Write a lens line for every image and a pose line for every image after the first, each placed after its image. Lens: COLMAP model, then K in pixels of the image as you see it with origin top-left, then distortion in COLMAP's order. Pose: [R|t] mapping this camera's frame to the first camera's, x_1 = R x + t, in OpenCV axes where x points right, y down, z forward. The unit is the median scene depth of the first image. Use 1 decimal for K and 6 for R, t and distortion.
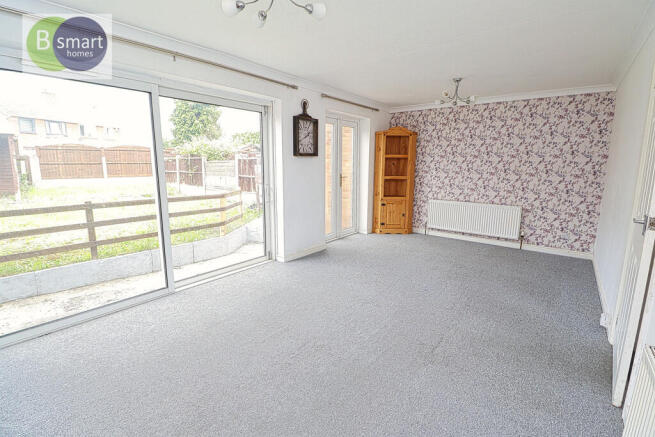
lens RADIAL K [[303.9, 0, 330.5], [0, 303.9, 217.6], [0, 0, 1]] dist [-0.002025, -0.001807]
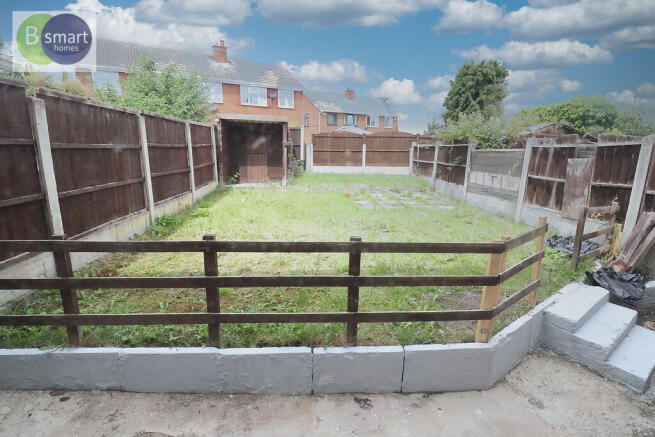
lens RADIAL K [[303.9, 0, 330.3], [0, 303.9, 208.4], [0, 0, 1]] dist [-0.002025, -0.001807]
pose [[0.678792, 0.147286, -0.719408, -0.206059], [-0.137603, 0.987837, 0.072408, -0.103796], [0.721323, 0.049842, 0.690803, 0.515141]]
